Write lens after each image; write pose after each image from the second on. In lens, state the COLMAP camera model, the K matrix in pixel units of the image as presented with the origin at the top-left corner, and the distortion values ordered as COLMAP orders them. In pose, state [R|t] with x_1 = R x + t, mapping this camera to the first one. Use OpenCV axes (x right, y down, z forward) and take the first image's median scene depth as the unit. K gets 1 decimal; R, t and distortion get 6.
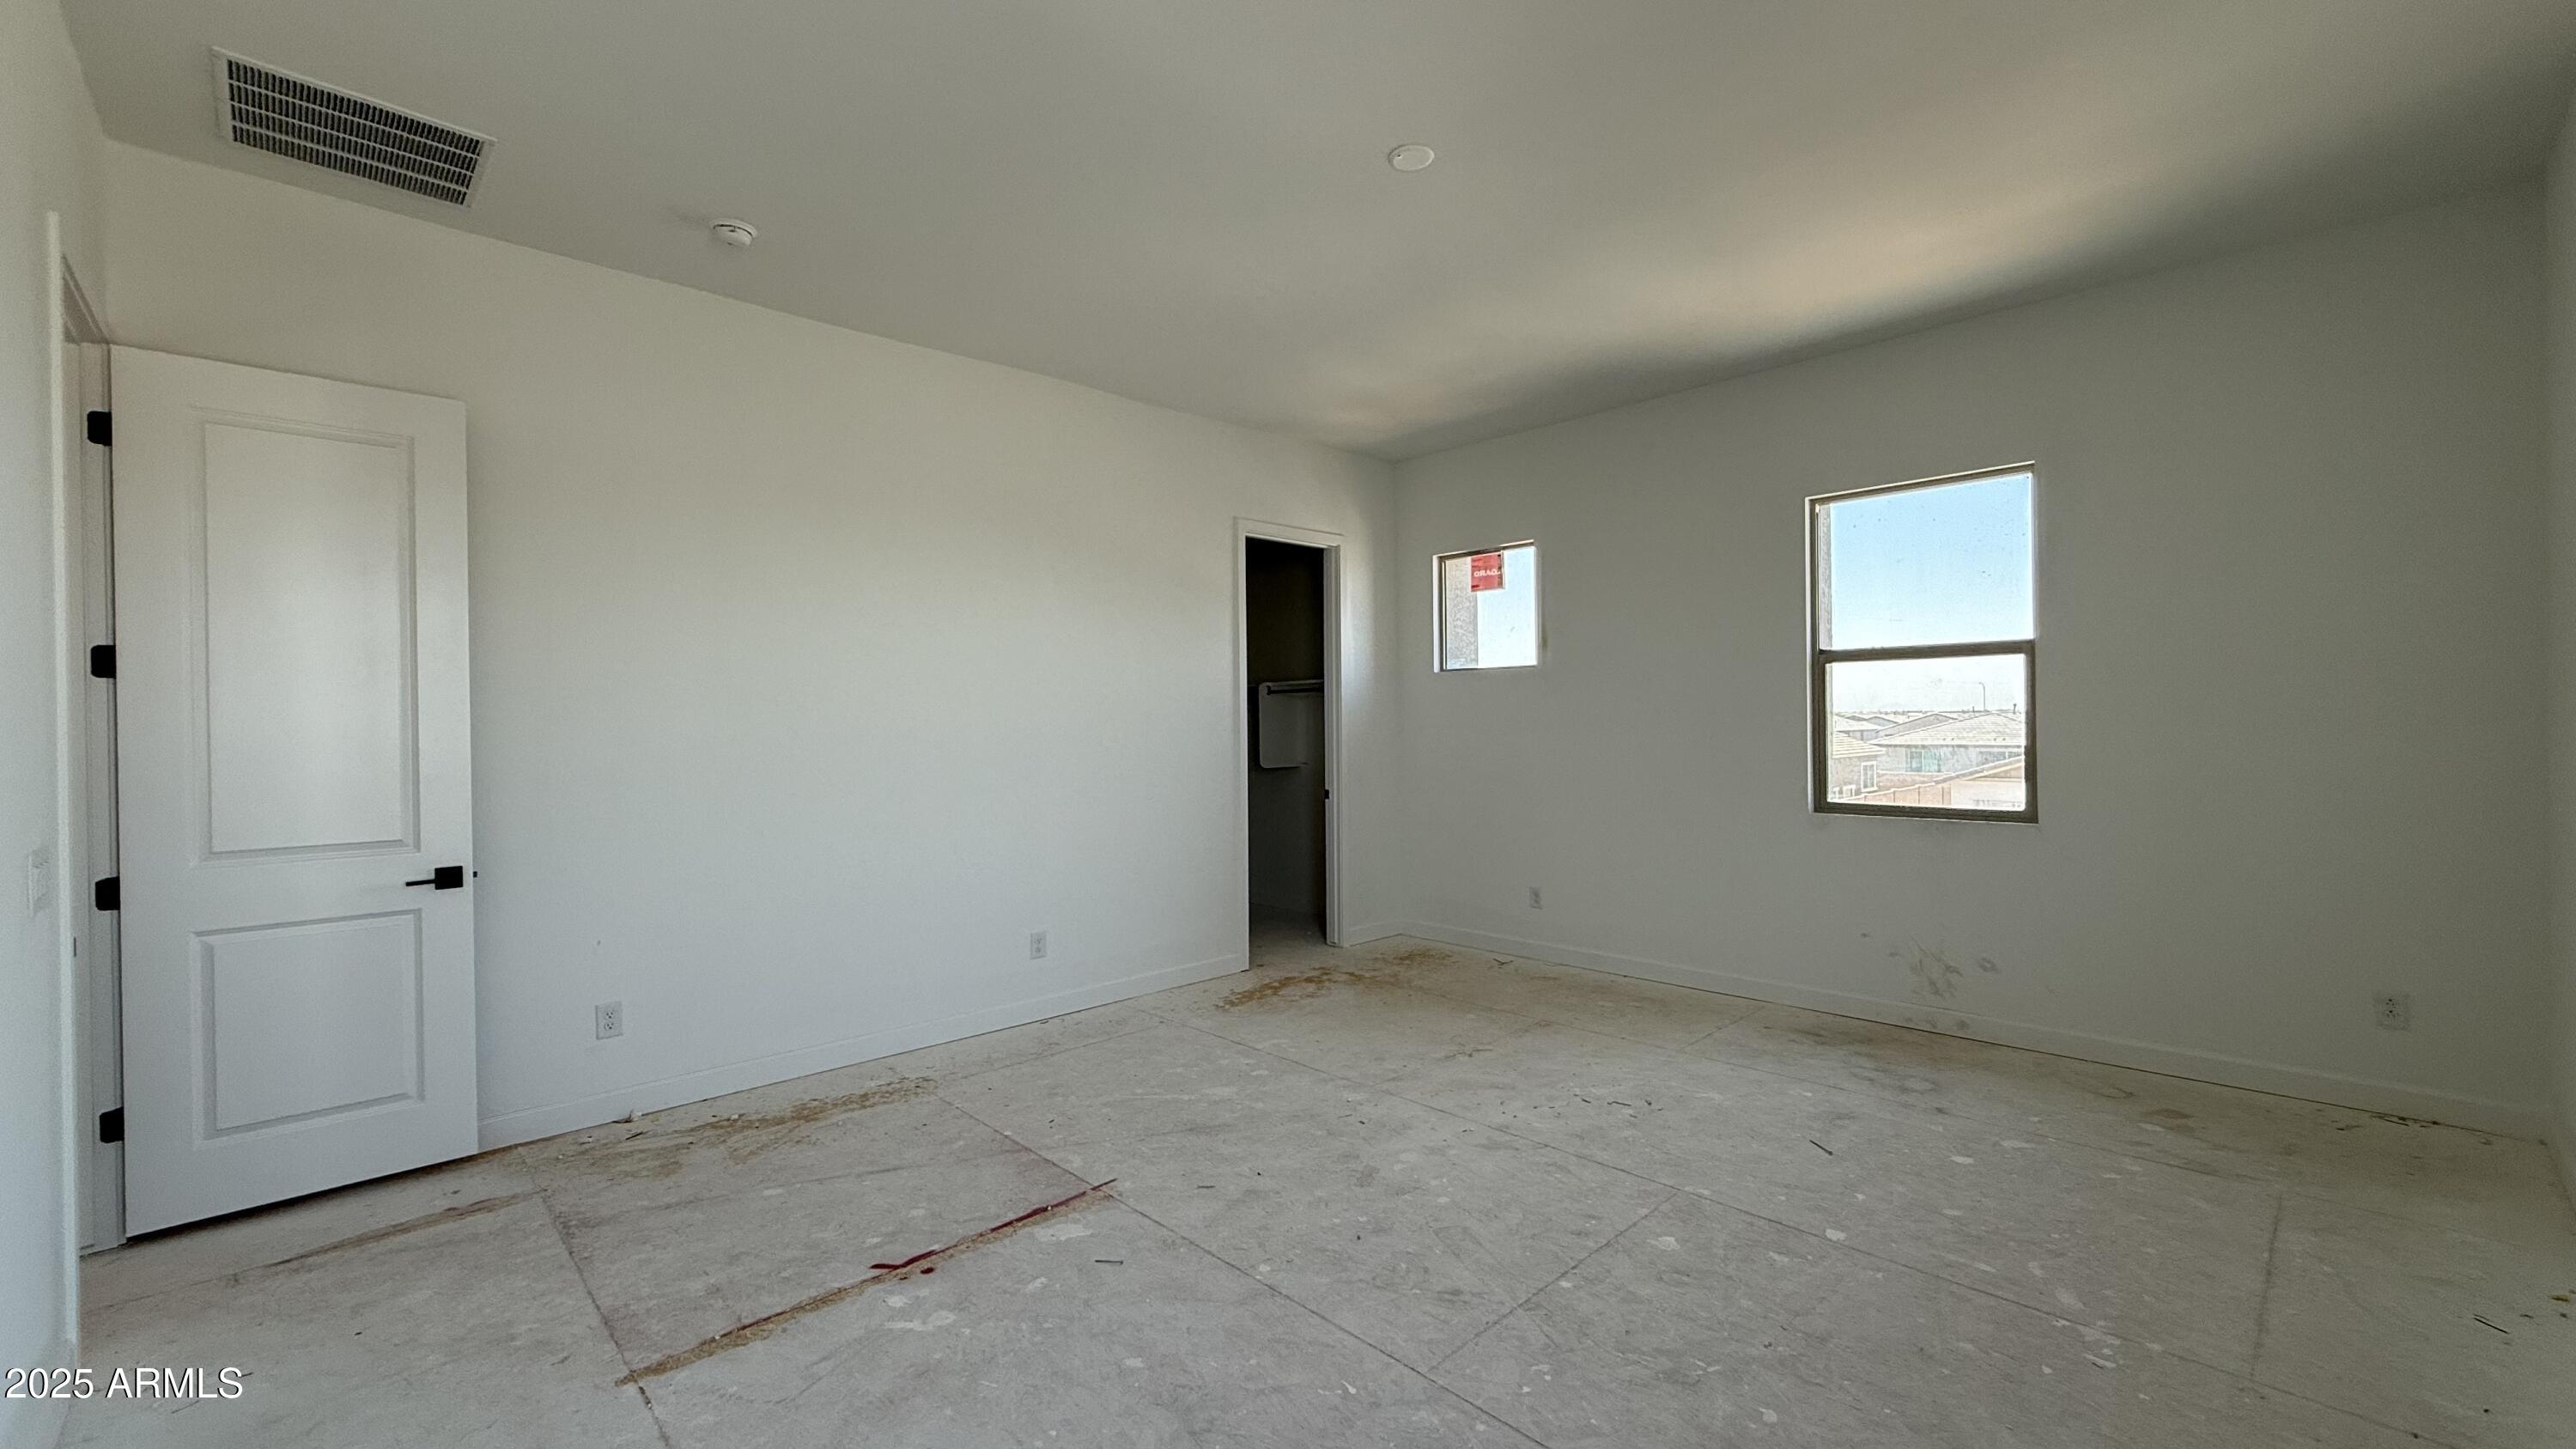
lens RADIAL K [[1026.9, 0, 1282.9], [0, 1026.9, 725.9], [0, 0, 1]] dist [-0.000716, 0.000348]
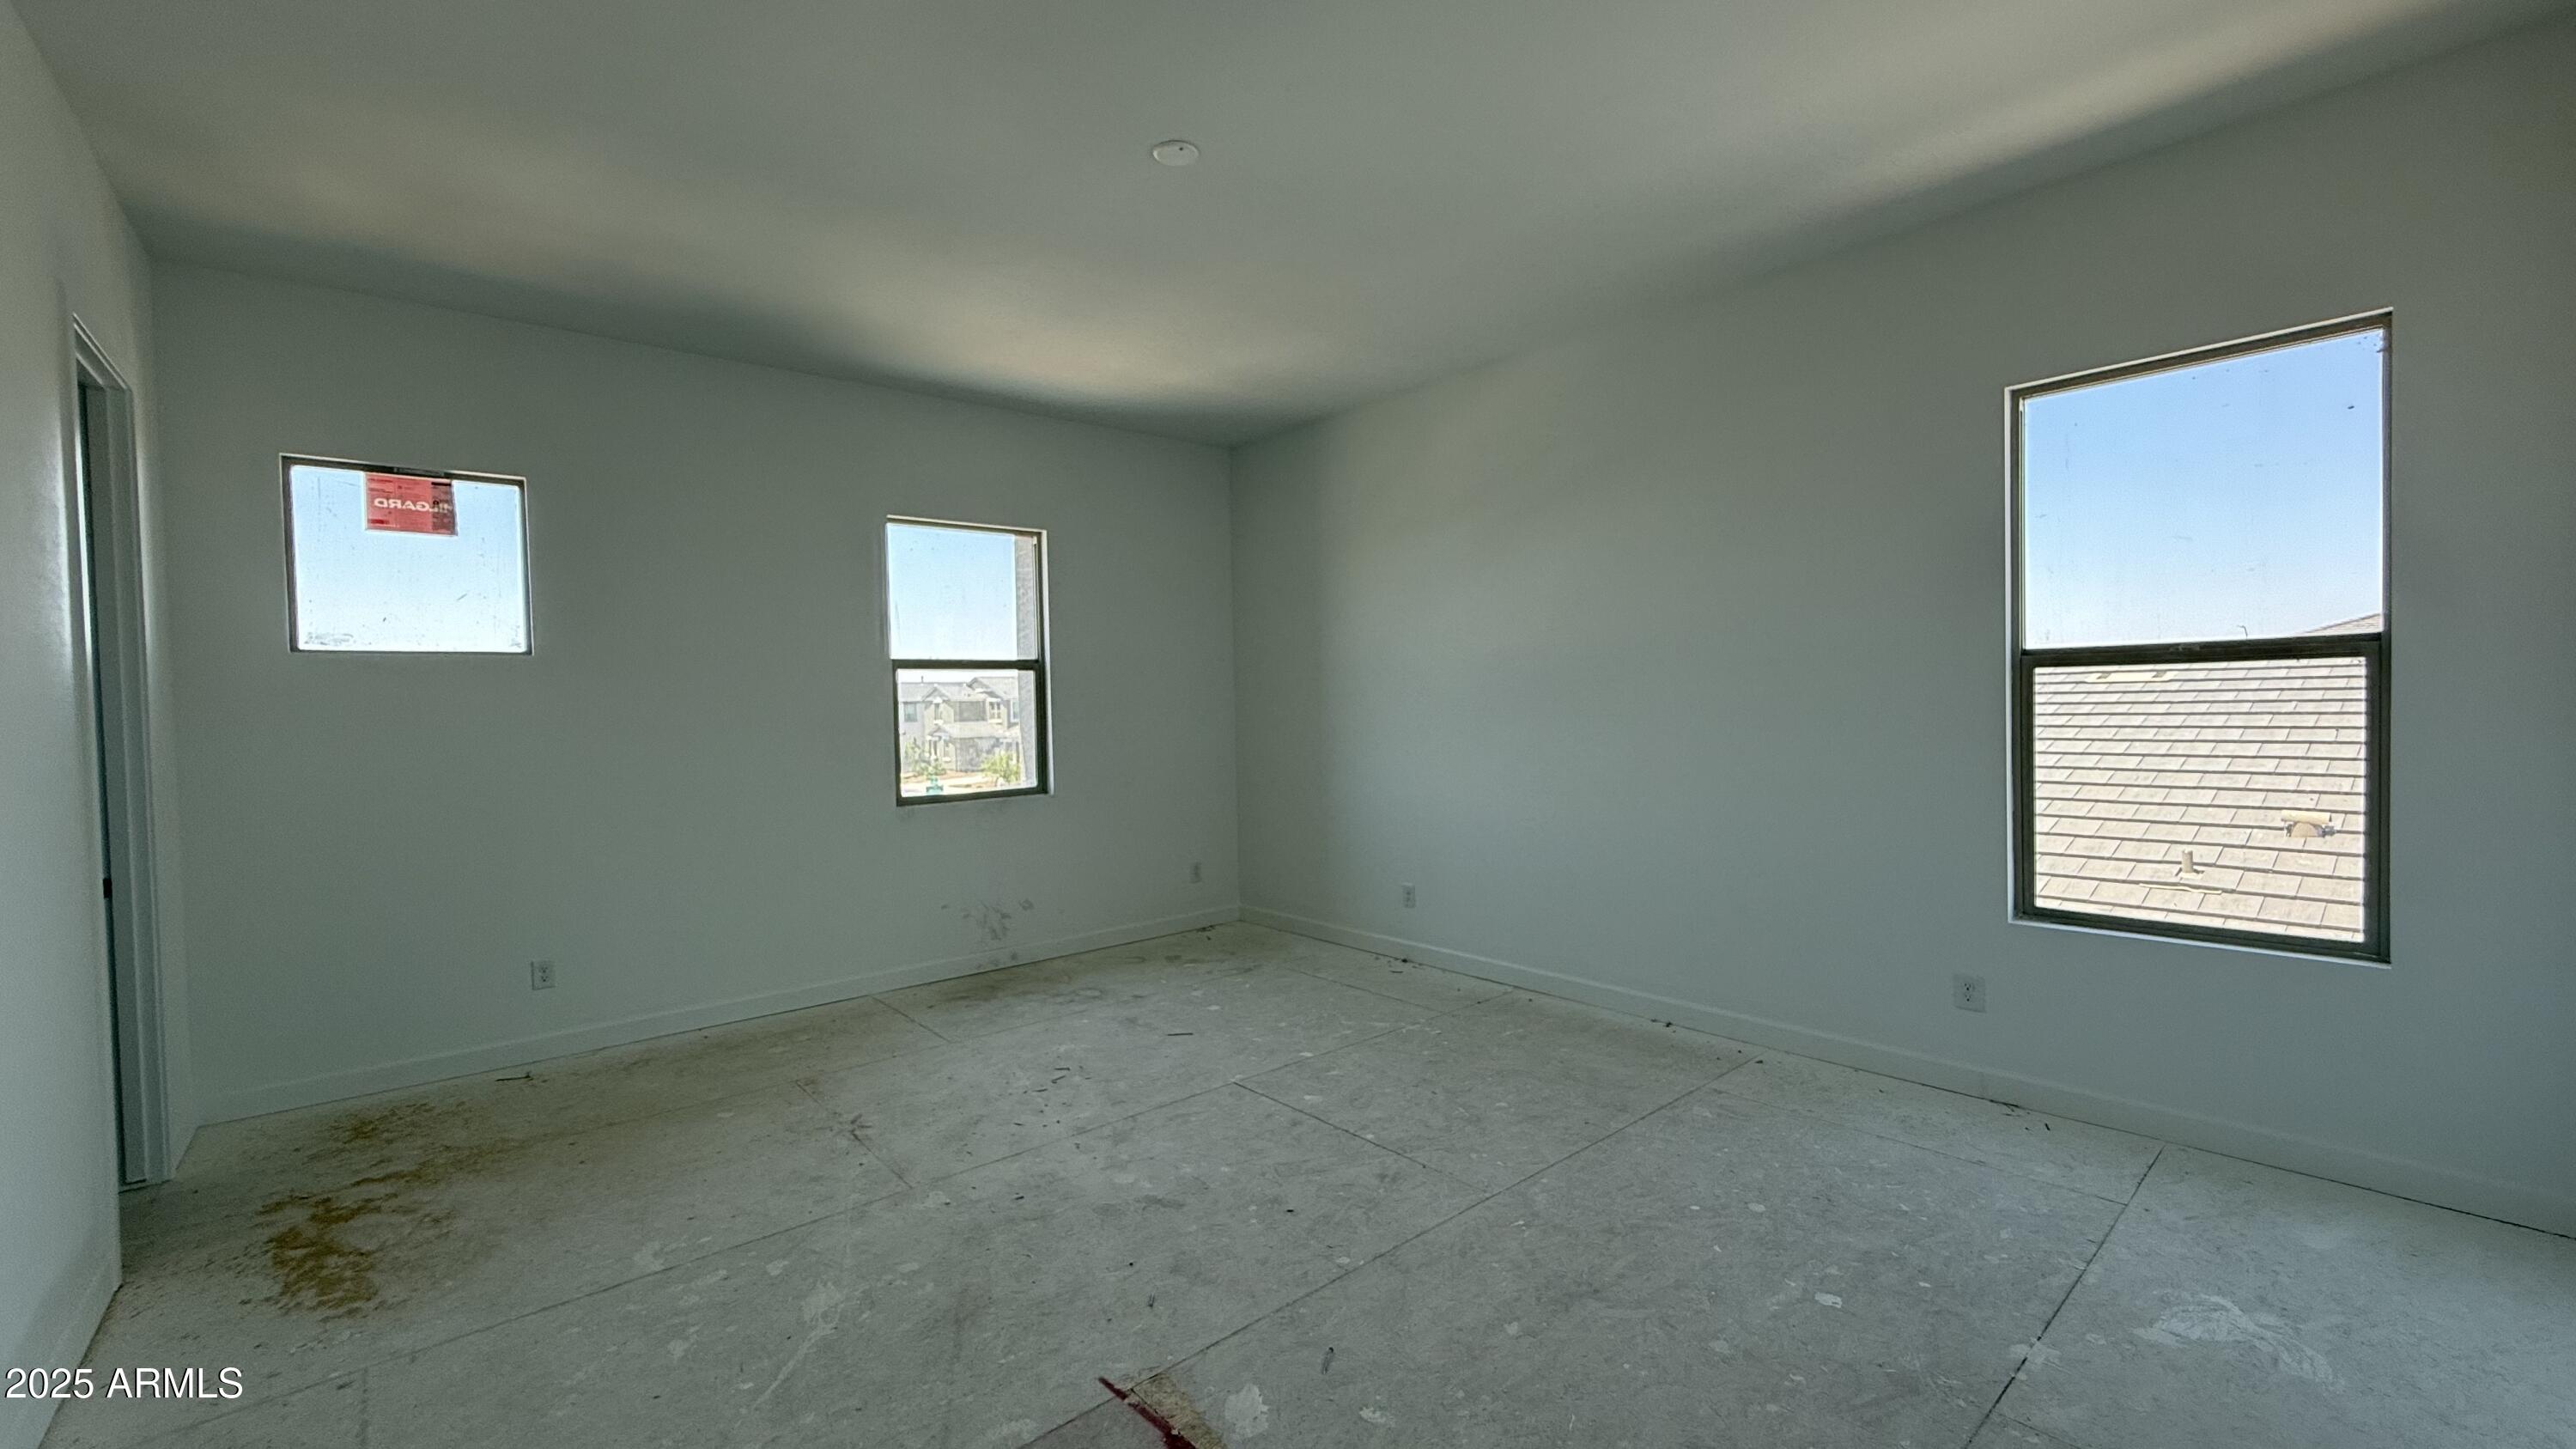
lens RADIAL K [[1026.9, 0, 1282.9], [0, 1026.9, 725.9], [0, 0, 1]] dist [-0.000716, 0.000348]
pose [[0.048690, -0.012135, 0.998740, -0.670329], [0.025813, 0.999607, 0.010887, -0.003016], [-0.998480, 0.025251, 0.048985, 0.659628]]
